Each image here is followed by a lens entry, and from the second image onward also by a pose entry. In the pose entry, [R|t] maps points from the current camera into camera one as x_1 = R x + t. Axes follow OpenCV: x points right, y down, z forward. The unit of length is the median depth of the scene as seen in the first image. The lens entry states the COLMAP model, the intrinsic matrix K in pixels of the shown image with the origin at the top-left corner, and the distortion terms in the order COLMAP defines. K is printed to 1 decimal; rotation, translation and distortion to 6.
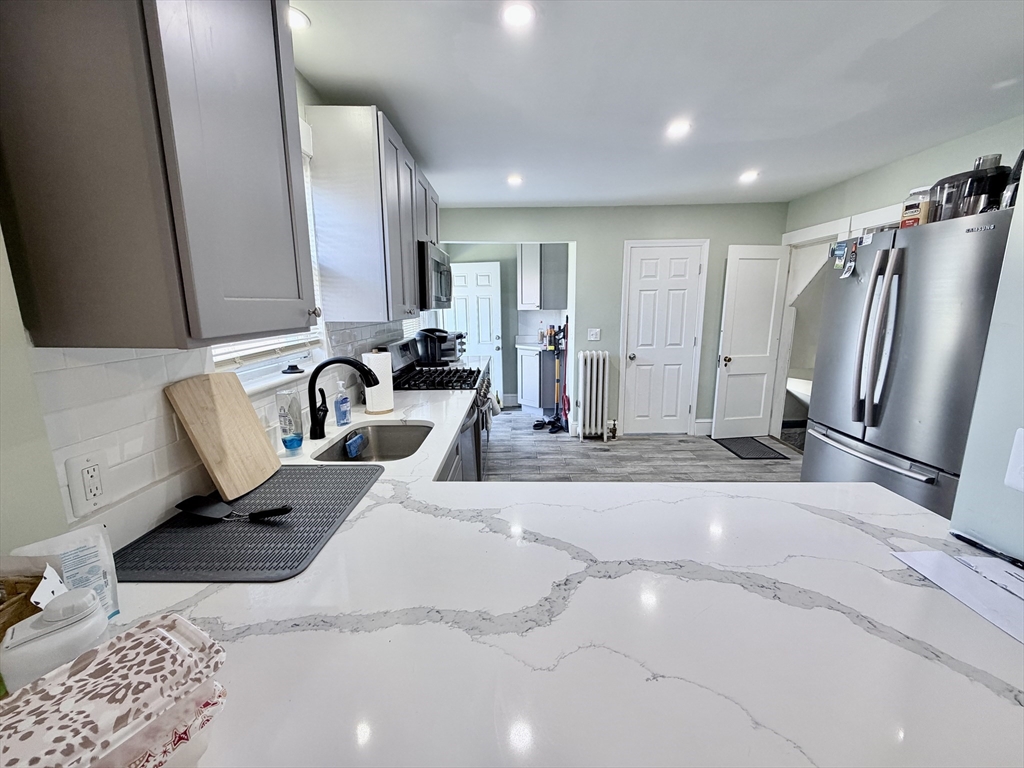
lens RADIAL K [[407.4, 0, 507.8], [0, 407.4, 382.6], [0, 0, 1]] dist [-0.000283, -0.000326]
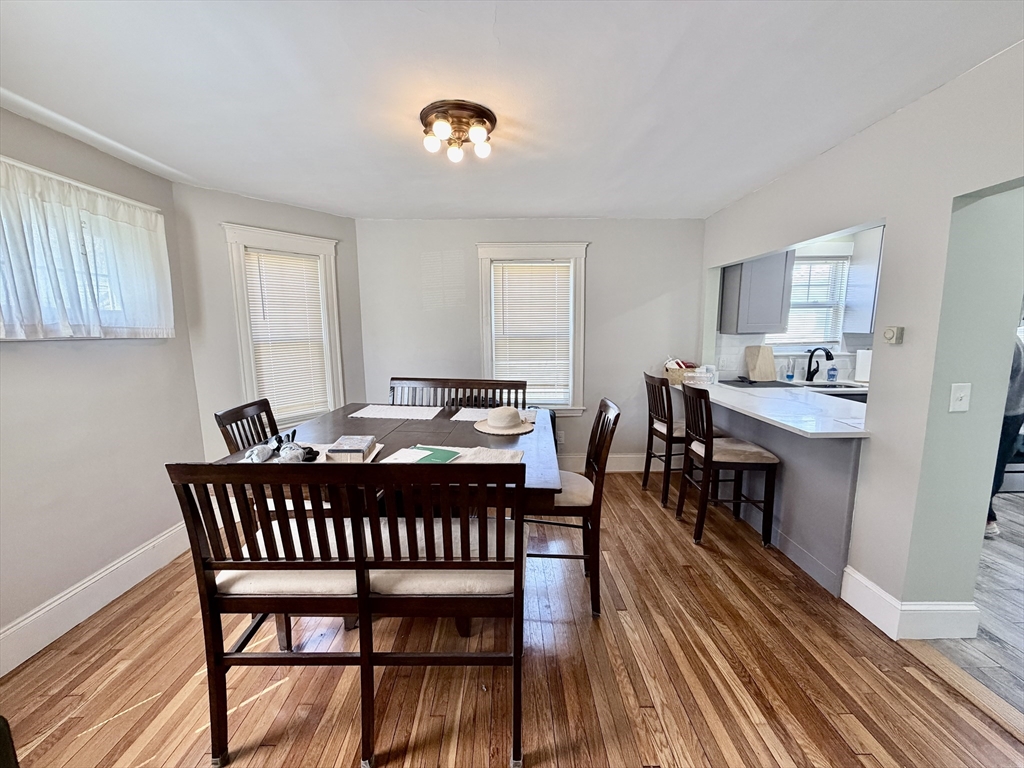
lens RADIAL K [[407.4, 0, 507.8], [0, 407.4, 382.6], [0, 0, 1]] dist [-0.000283, -0.000326]
pose [[0.009442, 0.145281, -0.989345, 1.325322], [-0.173954, 0.974542, 0.141447, 0.083473], [0.984708, 0.170765, 0.034474, -0.566650]]
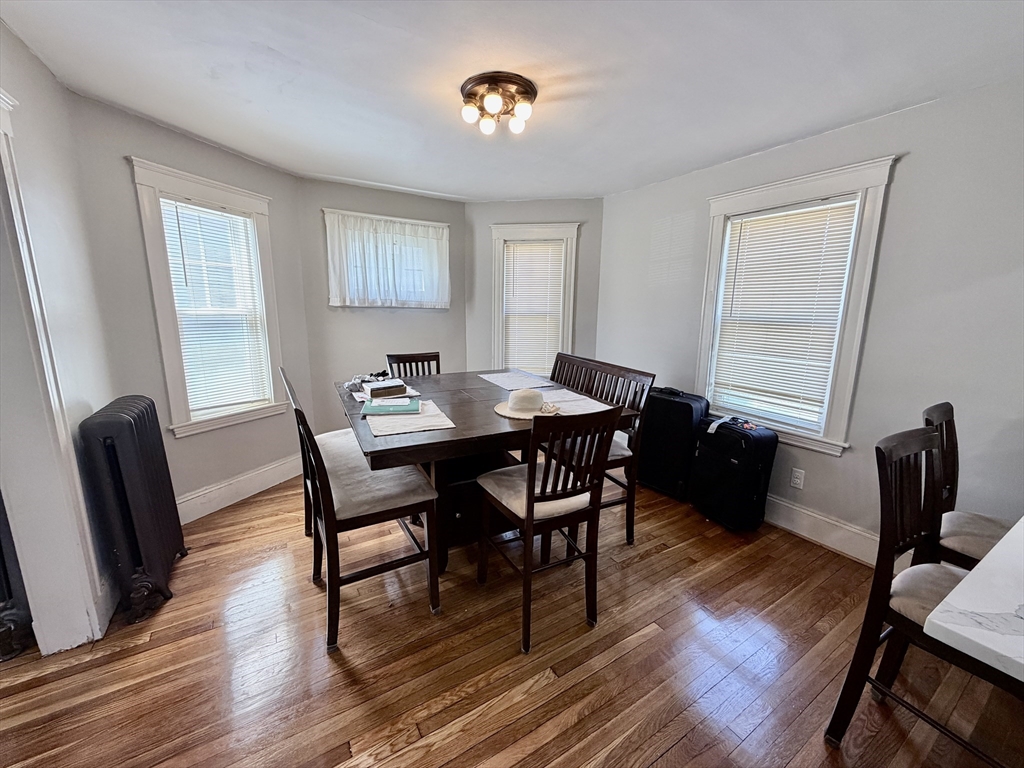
lens RADIAL K [[407.4, 0, 507.8], [0, 407.4, 382.6], [0, 0, 1]] dist [-0.000283, -0.000326]
pose [[-0.851996, 0.097509, -0.514388, 0.880219], [-0.098412, 0.935162, 0.340275, -0.038972], [0.514216, 0.340535, -0.787158, 0.152578]]
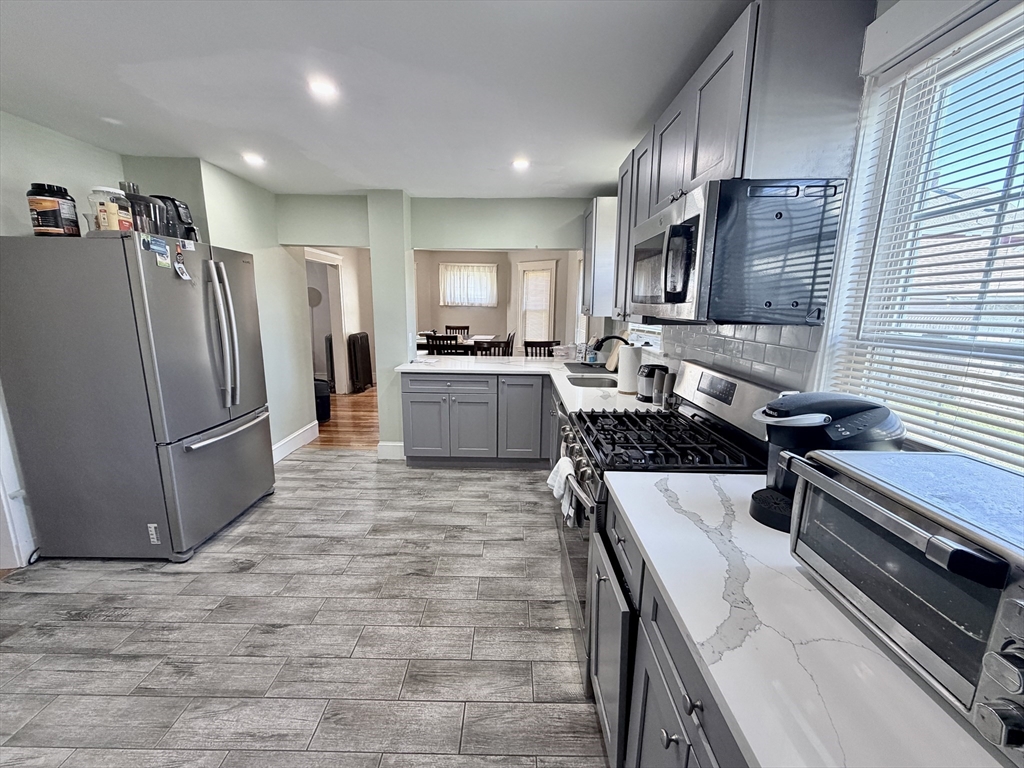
lens RADIAL K [[407.4, 0, 507.8], [0, 407.4, 382.6], [0, 0, 1]] dist [-0.000283, -0.000326]
pose [[-0.999998, -0.001769, 0.001111, 0.053906], [-0.001239, 0.930481, 0.366337, -0.379867], [-0.001681, 0.366335, -0.930482, 1.963212]]
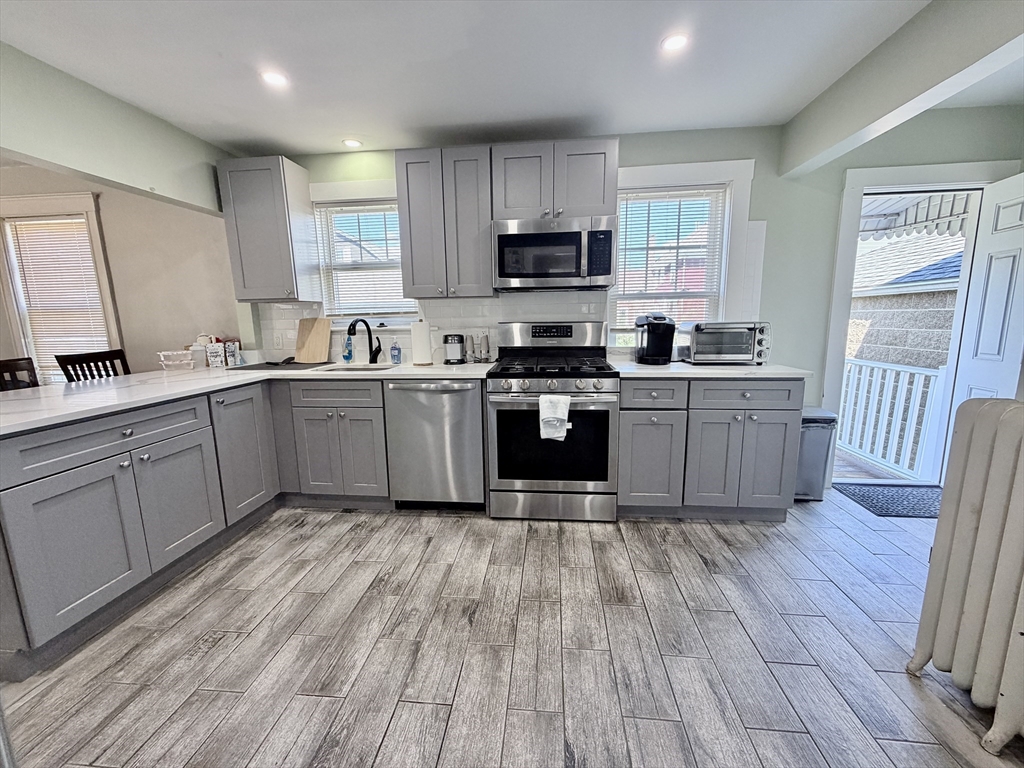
lens RADIAL K [[407.2, 0, 512.8], [0, 407.2, 381.6], [0, 0, 1]] dist [-0.000279, -0.000129]
pose [[-0.091687, 0.165472, -0.981943, 0.926203], [-0.165942, 0.969769, 0.178915, -0.155186], [0.981864, 0.179350, -0.061457, 1.267521]]
